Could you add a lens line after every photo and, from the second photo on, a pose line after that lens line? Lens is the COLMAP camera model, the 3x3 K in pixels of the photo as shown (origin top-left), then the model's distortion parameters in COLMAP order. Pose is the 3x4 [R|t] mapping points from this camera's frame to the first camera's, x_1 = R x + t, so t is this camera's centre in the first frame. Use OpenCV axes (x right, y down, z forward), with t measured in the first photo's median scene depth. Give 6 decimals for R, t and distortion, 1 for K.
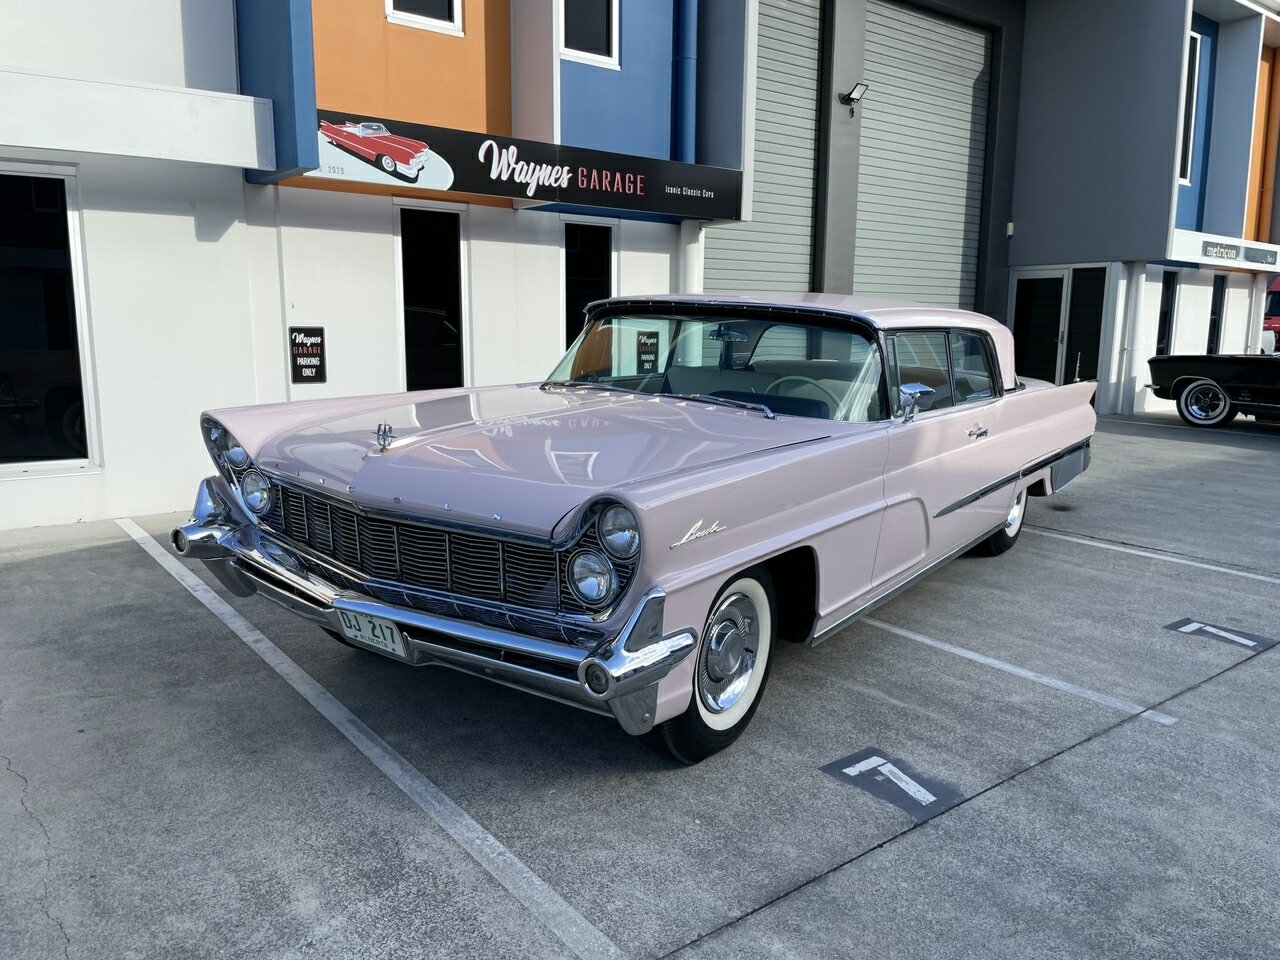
lens RADIAL K [[979.2, 0, 631.3], [0, 979.2, 488.1], [0, 0, 1]] dist [0.080842, -0.113933]
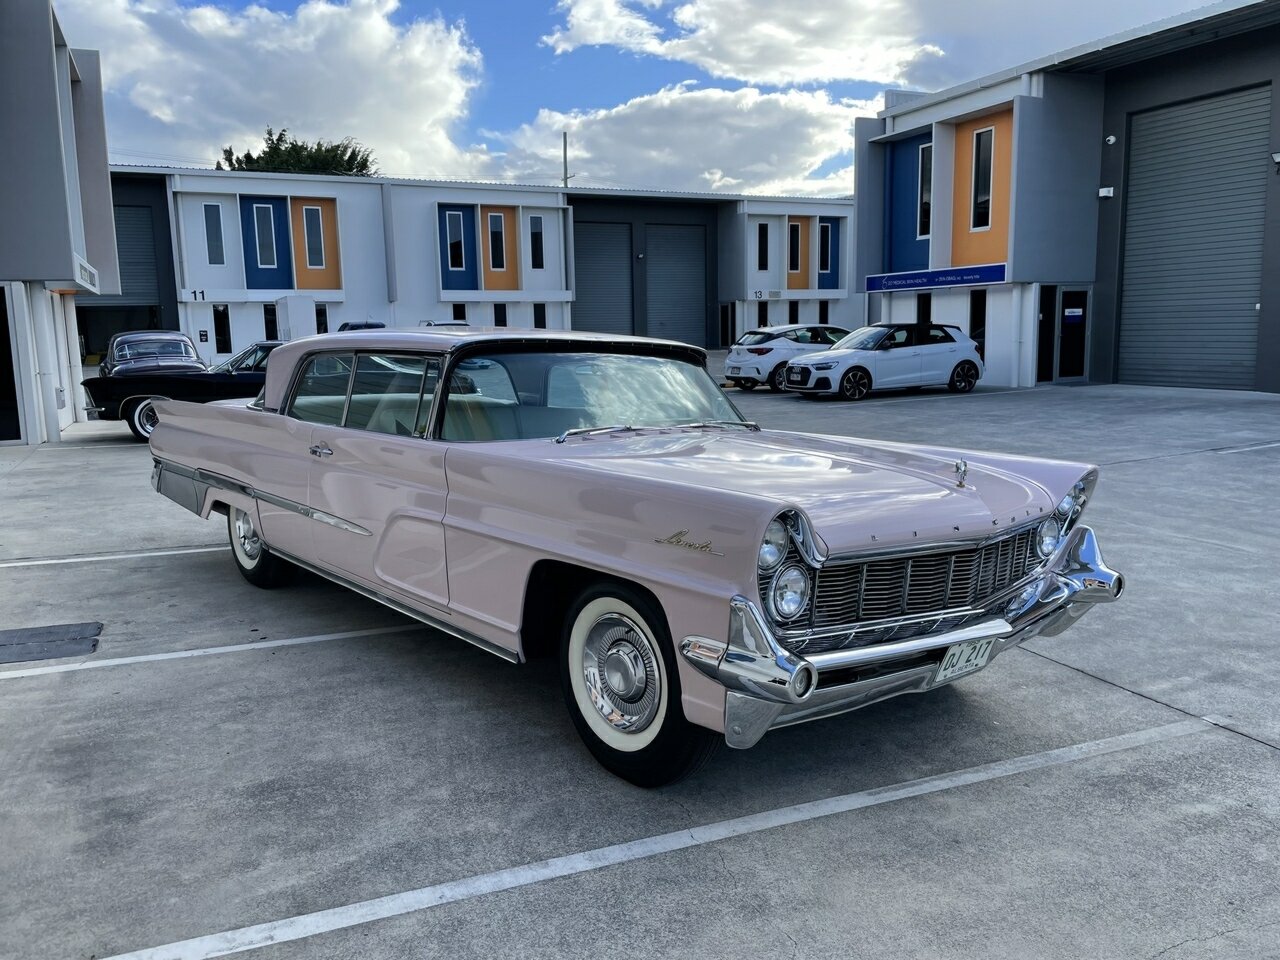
lens RADIAL K [[969.3, 0, 645.2], [0, 969.3, 469.3], [0, 0, 1]] dist [0.094936, -0.130614]
pose [[0.223235, -0.152627, 0.962741, -0.694864], [0.181866, 0.976844, 0.112693, -0.123298], [-0.957648, 0.149933, 0.245824, 0.547821]]
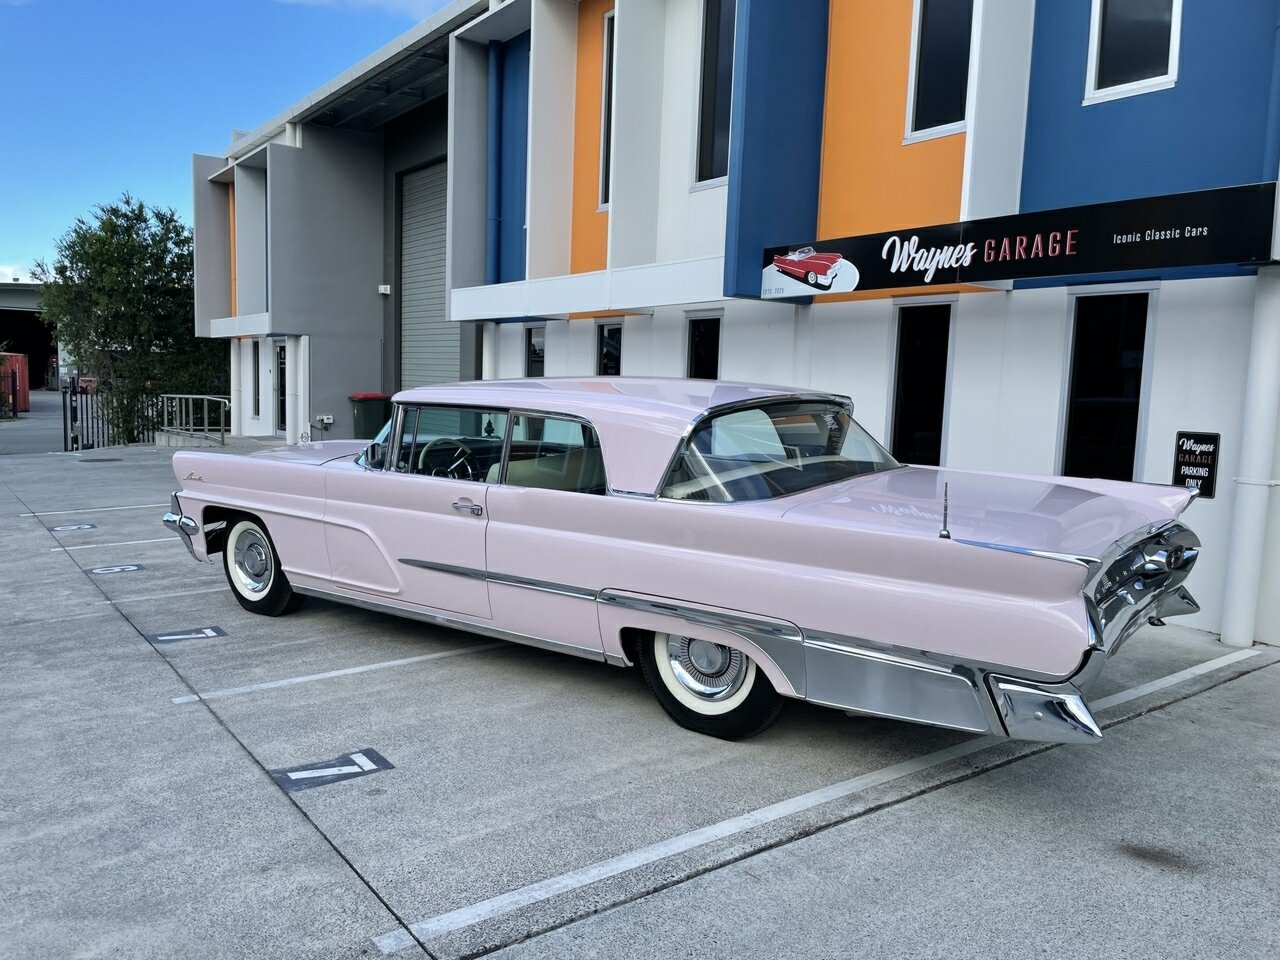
lens RADIAL K [[974.9, 0, 624.7], [0, 974.9, 486.8], [0, 0, 1]] dist [0.088454, -0.121506]
pose [[-0.037086, 0.092857, -0.994989, 1.075402], [-0.199353, 0.974973, 0.098419, -0.167170], [0.979226, 0.202003, -0.017646, 0.935263]]
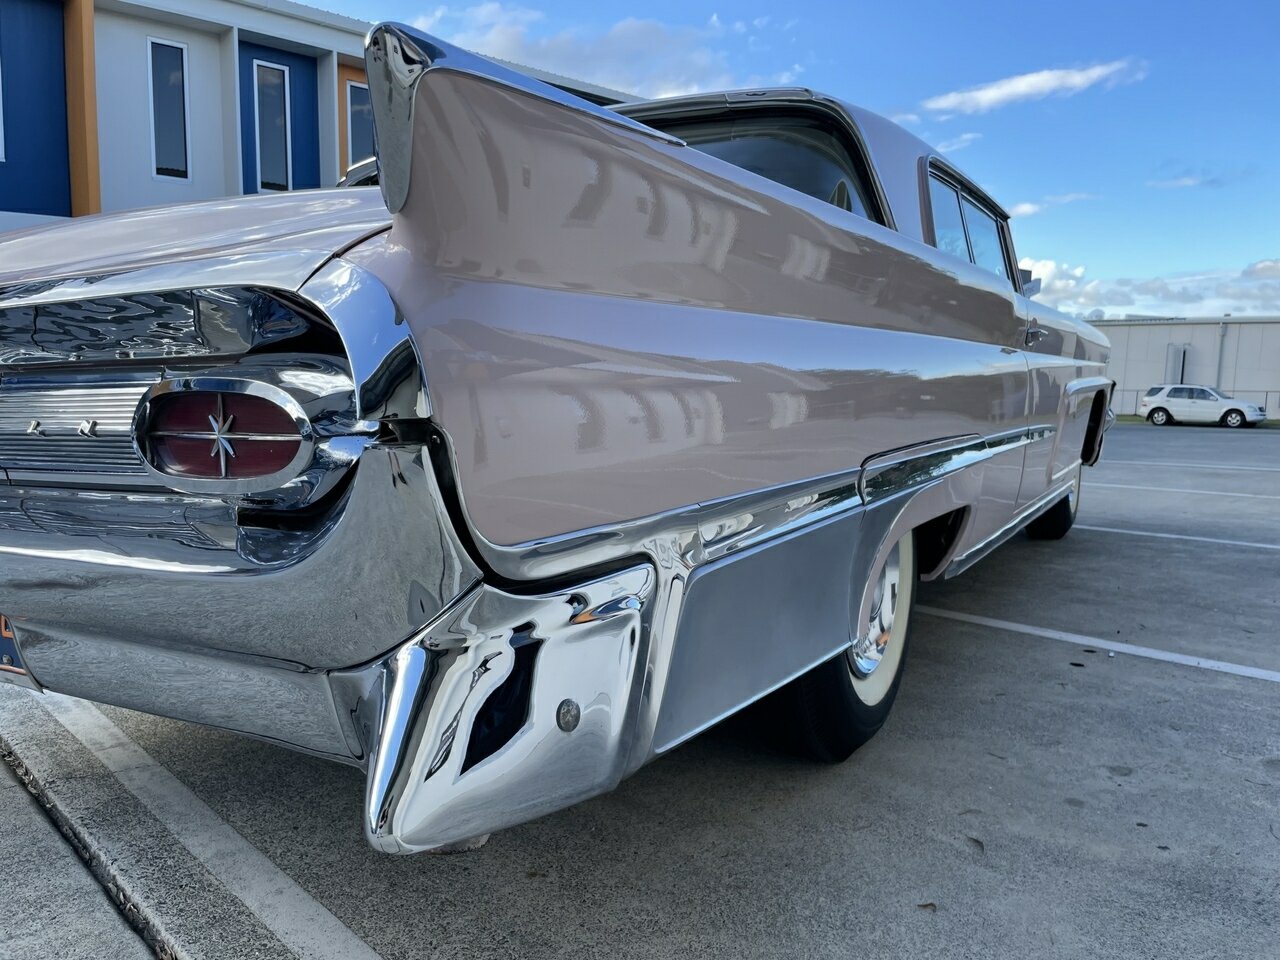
lens RADIAL K [[979.2, 0, 631.3], [0, 979.2, 488.1], [0, 0, 1]] dist [0.080842, -0.113933]
pose [[-0.995264, -0.017638, -0.095592, 0.267583], [-0.045028, 0.955186, 0.292561, -0.162610], [0.086148, 0.295480, -0.951457, 1.491716]]
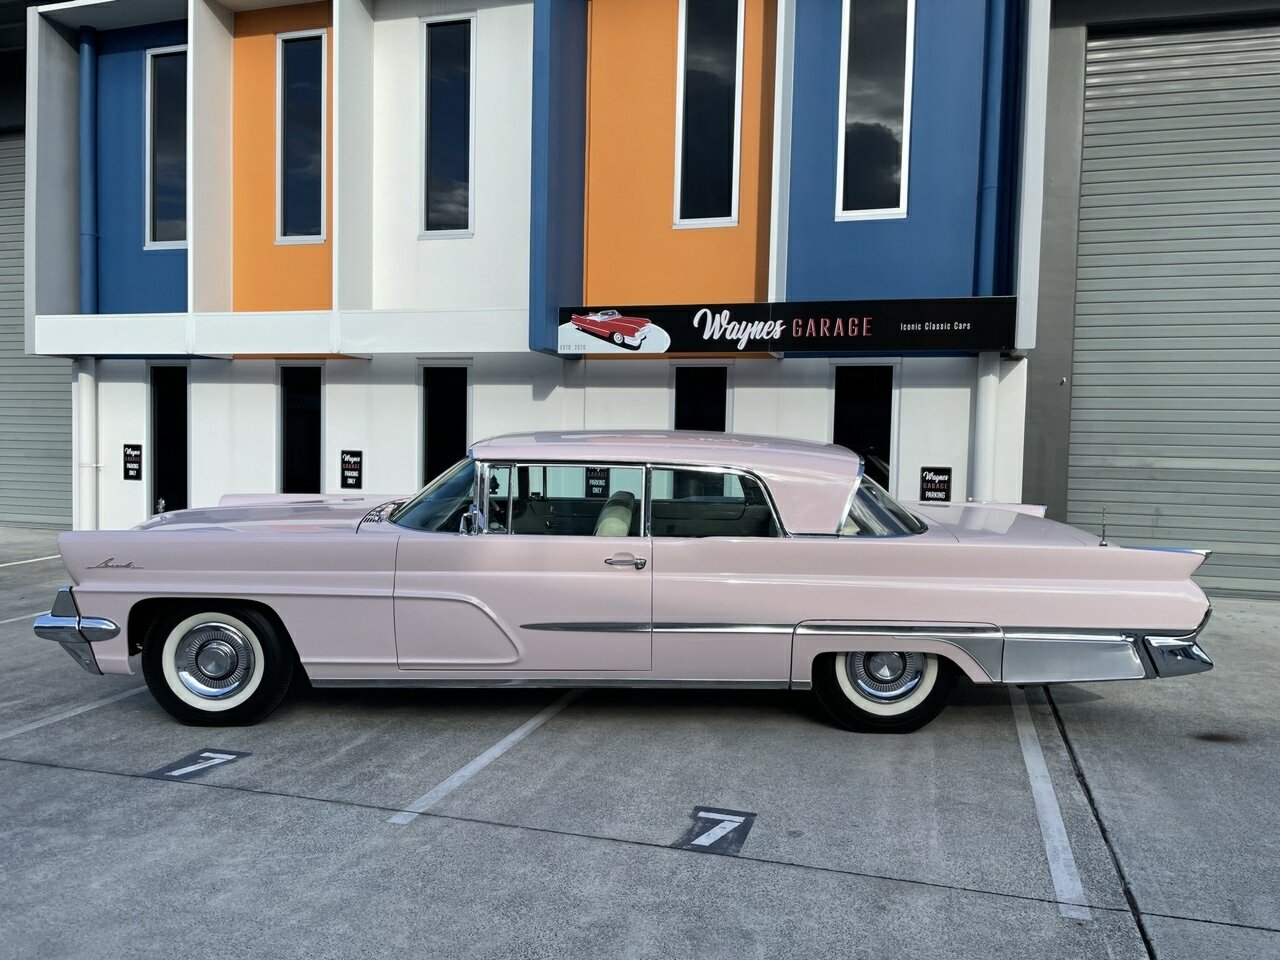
lens RADIAL K [[975.2, 0, 637.4], [0, 975.2, 487.2], [0, 0, 1]] dist [0.090107, -0.123707]
pose [[0.570468, 0.038556, -0.820415, 0.948049], [-0.152309, 0.986538, -0.059543, -0.059998], [0.807074, 0.158924, 0.568660, 0.332830]]
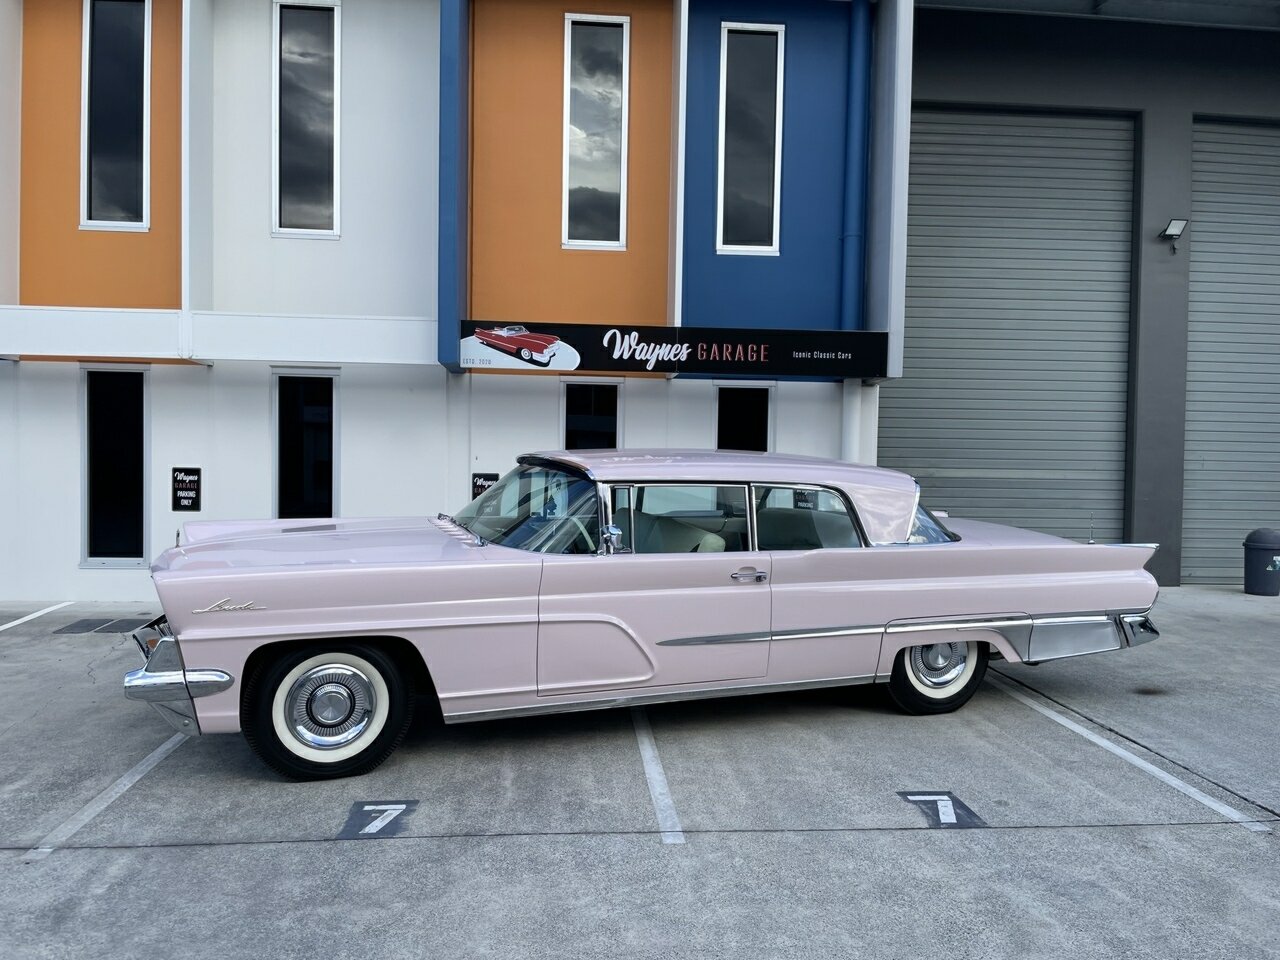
lens RADIAL K [[974.9, 0, 624.7], [0, 974.9, 486.8], [0, 0, 1]] dist [0.088454, -0.121506]
pose [[0.831003, 0.019612, -0.555922, 0.664337], [-0.101820, 0.987857, -0.117353, -0.010340], [0.546870, 0.154124, 0.822909, 0.015587]]
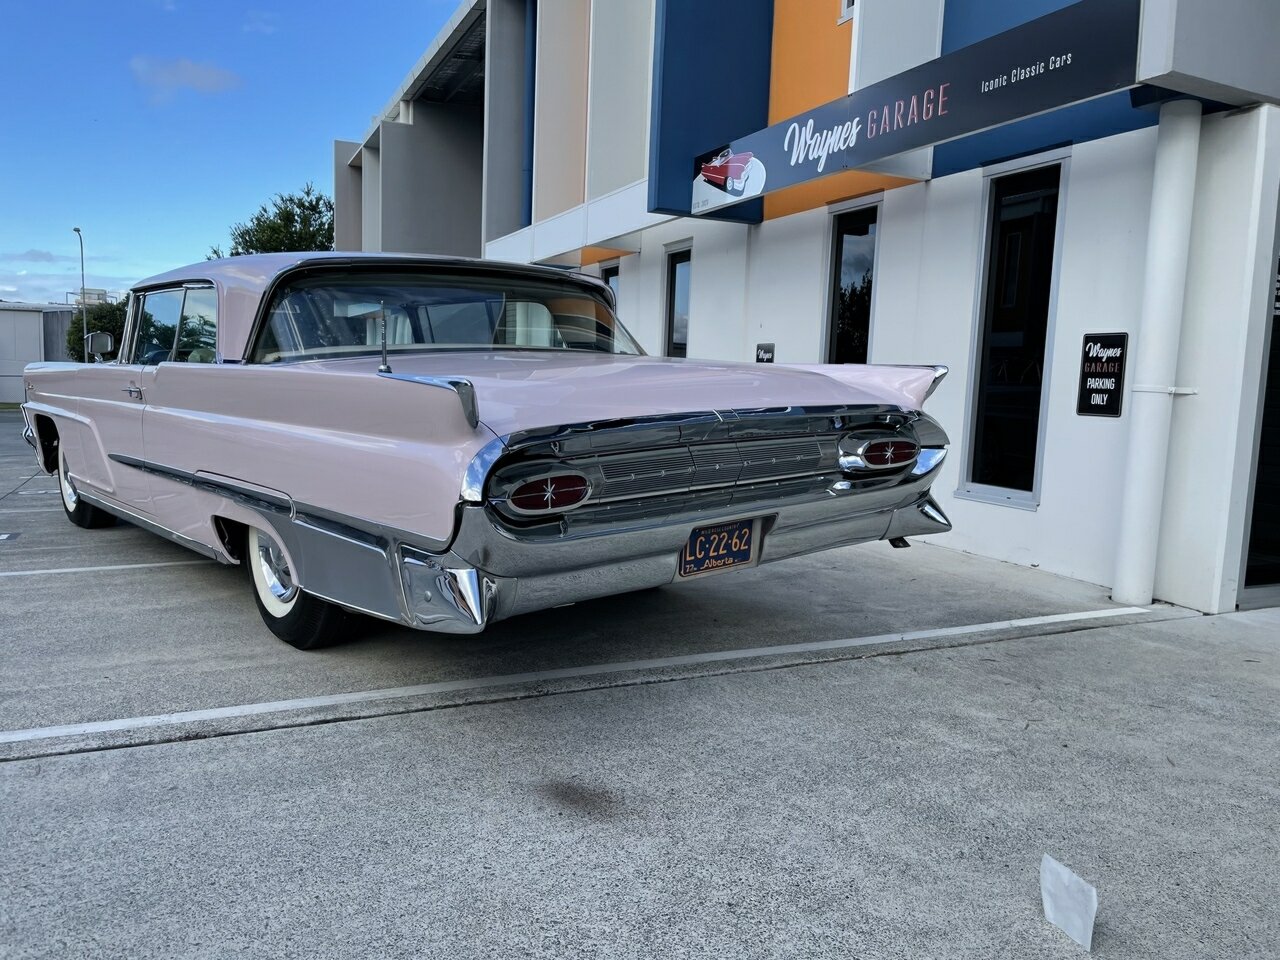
lens RADIAL K [[977.5, 0, 630.6], [0, 977.5, 483.6], [0, 0, 1]] dist [0.088159, -0.121623]
pose [[-0.247984, 0.085895, -0.964949, 0.909149], [-0.200562, 0.969930, 0.137881, -0.155130], [0.947776, 0.227724, -0.223299, 1.330680]]
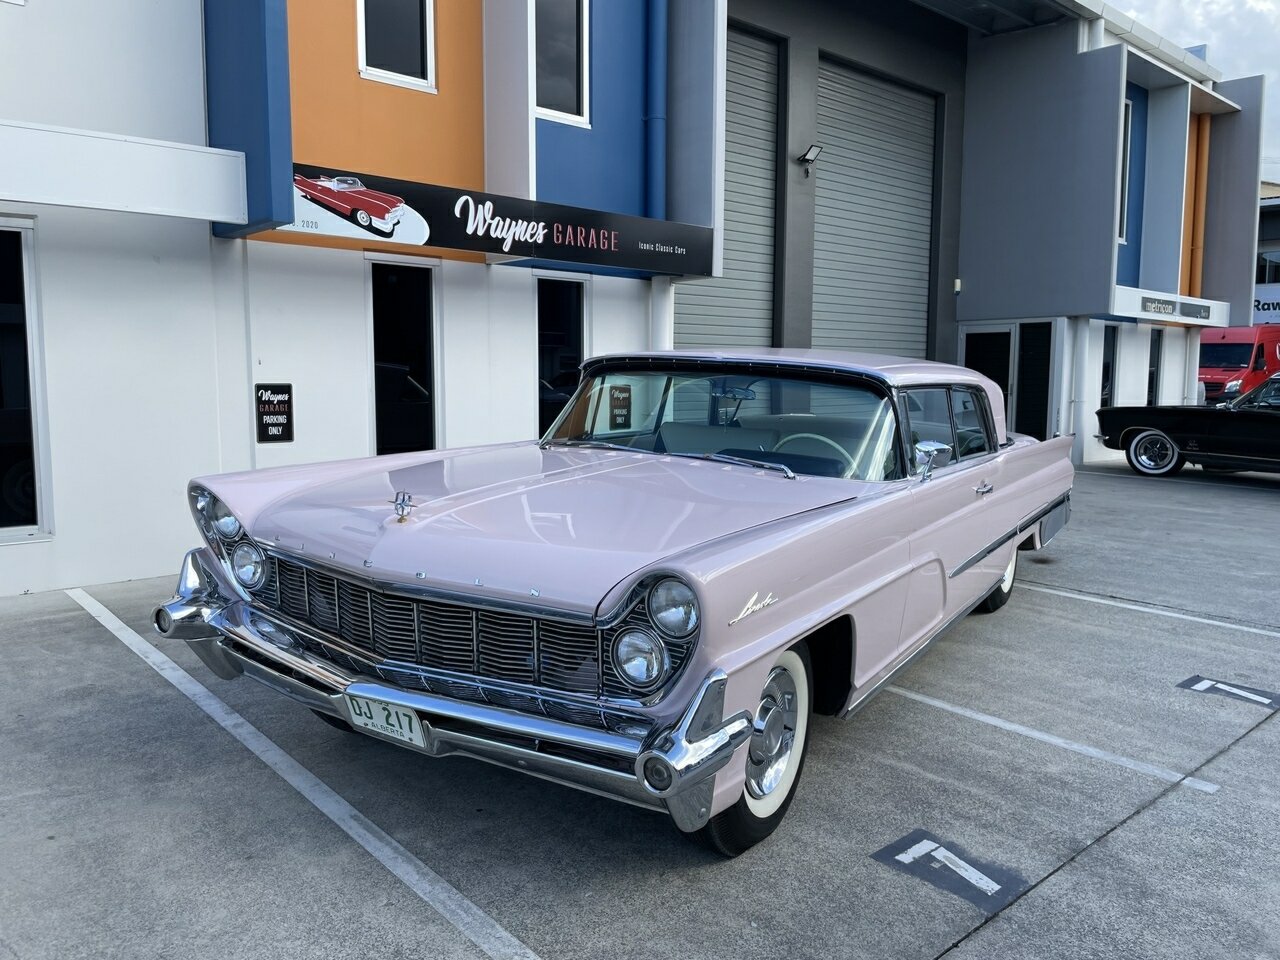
lens RADIAL K [[978.7, 0, 634.5], [0, 978.7, 475.7], [0, 0, 1]] dist [0.082593, -0.116769]
pose [[0.997976, -0.009844, 0.062829, -0.046721], [0.013858, 0.997868, -0.063771, -0.009477], [-0.062068, 0.064512, 0.995985, 0.032314]]
